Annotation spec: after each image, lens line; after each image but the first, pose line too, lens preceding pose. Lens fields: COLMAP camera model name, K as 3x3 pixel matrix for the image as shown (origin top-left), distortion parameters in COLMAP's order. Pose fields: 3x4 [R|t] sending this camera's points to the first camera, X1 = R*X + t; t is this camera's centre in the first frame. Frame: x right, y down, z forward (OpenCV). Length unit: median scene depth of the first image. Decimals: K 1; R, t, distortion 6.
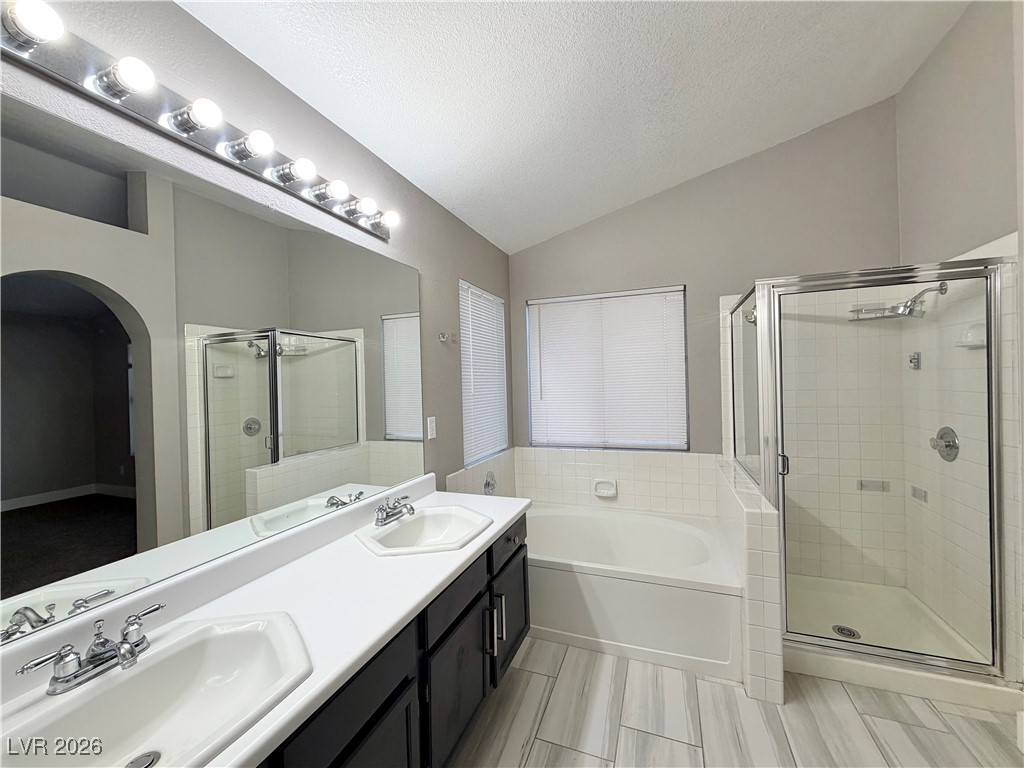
lens RADIAL K [[407.4, 0, 508.2], [0, 407.4, 385.3], [0, 0, 1]] dist [-0.001000, -0.000234]
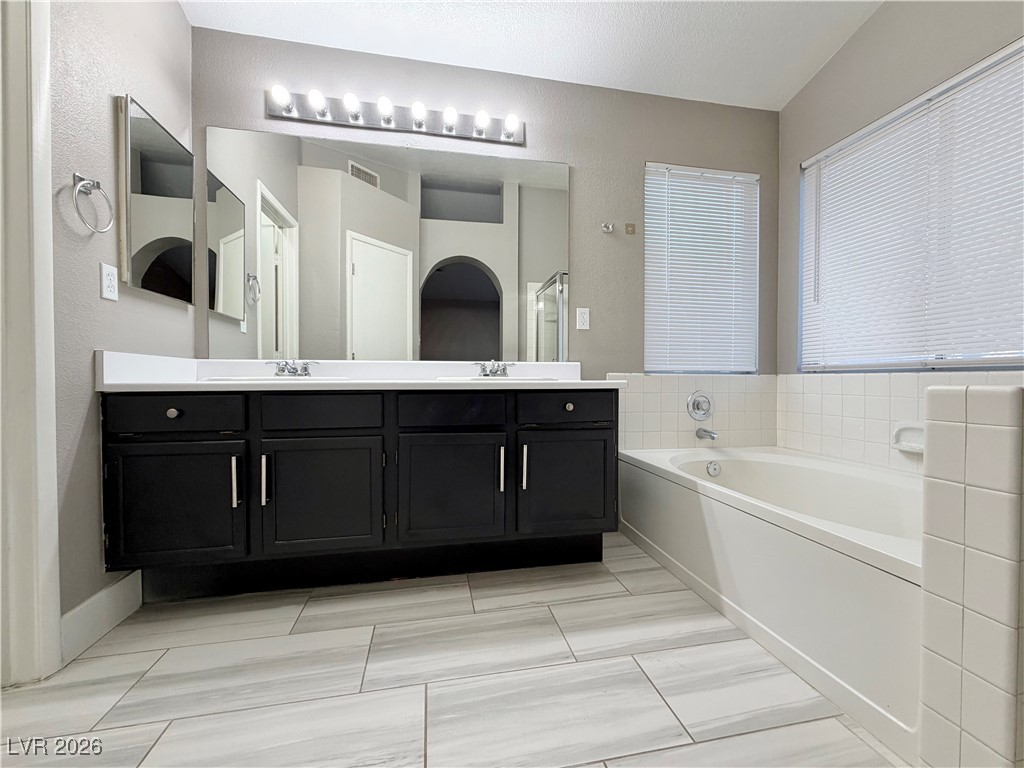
lens RADIAL K [[407.4, 0, 508.2], [0, 407.4, 385.3], [0, 0, 1]] dist [-0.001000, -0.000234]
pose [[0.536496, 0.040195, -0.842945, 0.580572], [-0.019676, 0.999189, 0.035122, 0.240438], [0.843673, -0.002257, 0.536852, 0.308268]]
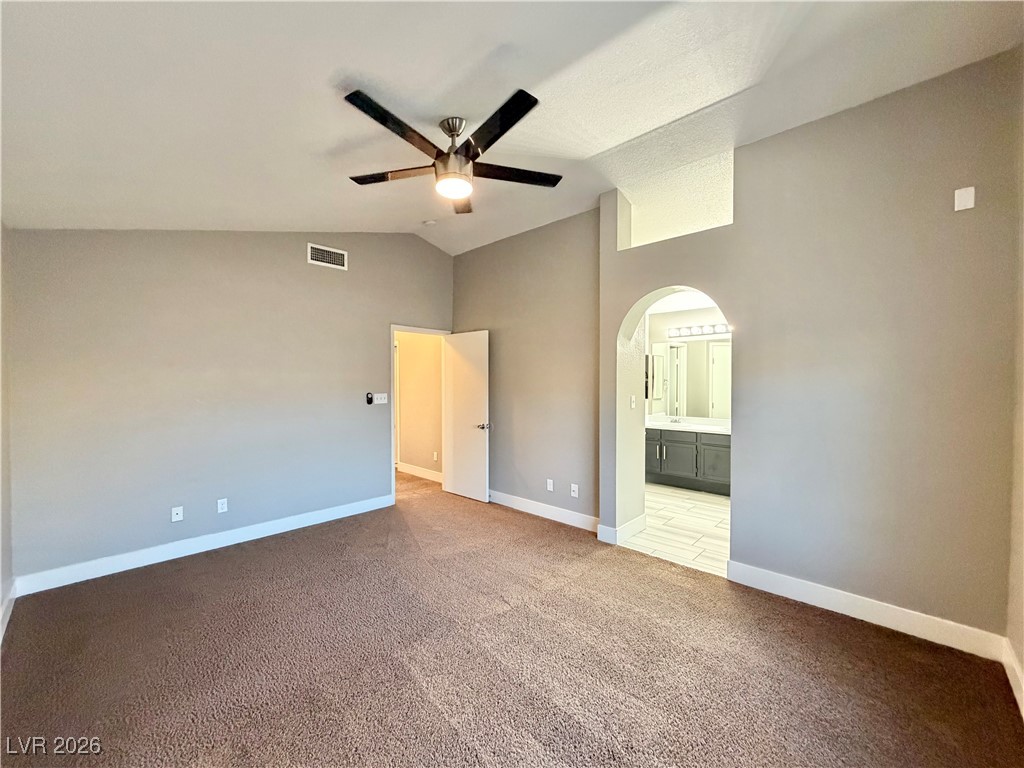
lens RADIAL K [[407.4, 0, 508.2], [0, 407.4, 385.3], [0, 0, 1]] dist [-0.001000, -0.000234]
pose [[-0.377829, 0.035374, -0.925200, 2.472647], [0.004768, 0.999331, 0.036261, -0.083514], [0.925863, 0.009289, -0.377745, 0.377342]]
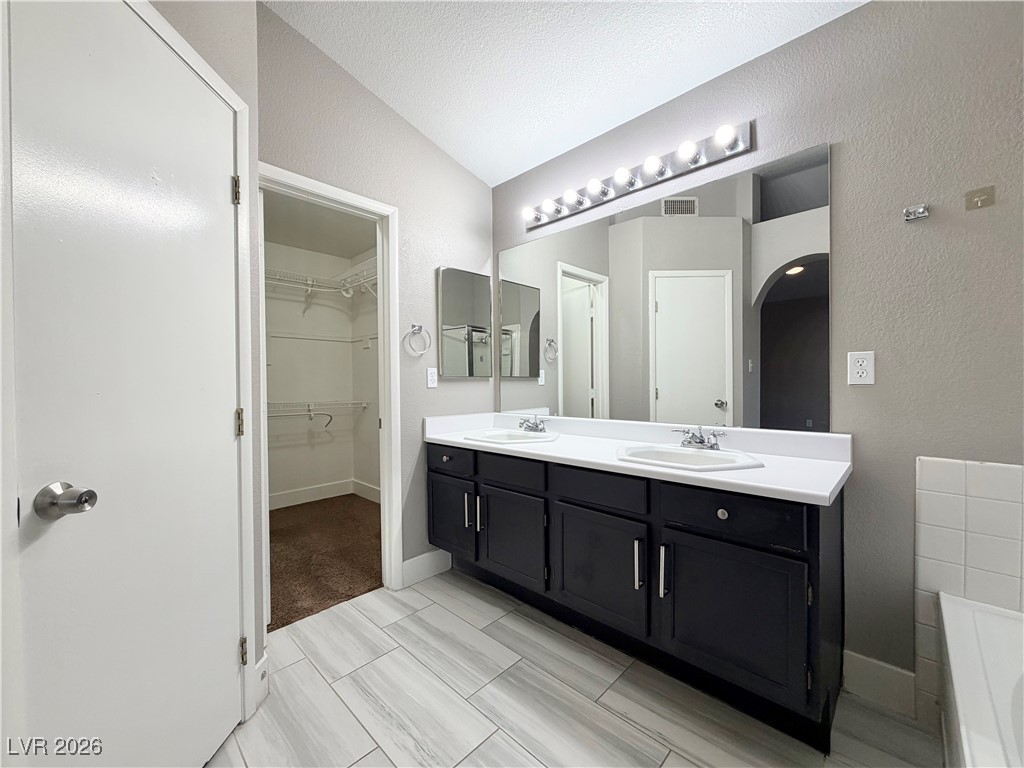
lens RADIAL K [[404.9, 0, 507.6], [0, 404.9, 386.3], [0, 0, 1]] dist [-0.005390, -0.000310]
pose [[-0.391810, 0.041444, -0.919112, 0.639353], [0.018123, 0.999139, 0.037327, 0.099478], [0.919868, -0.002033, -0.392224, 0.747884]]
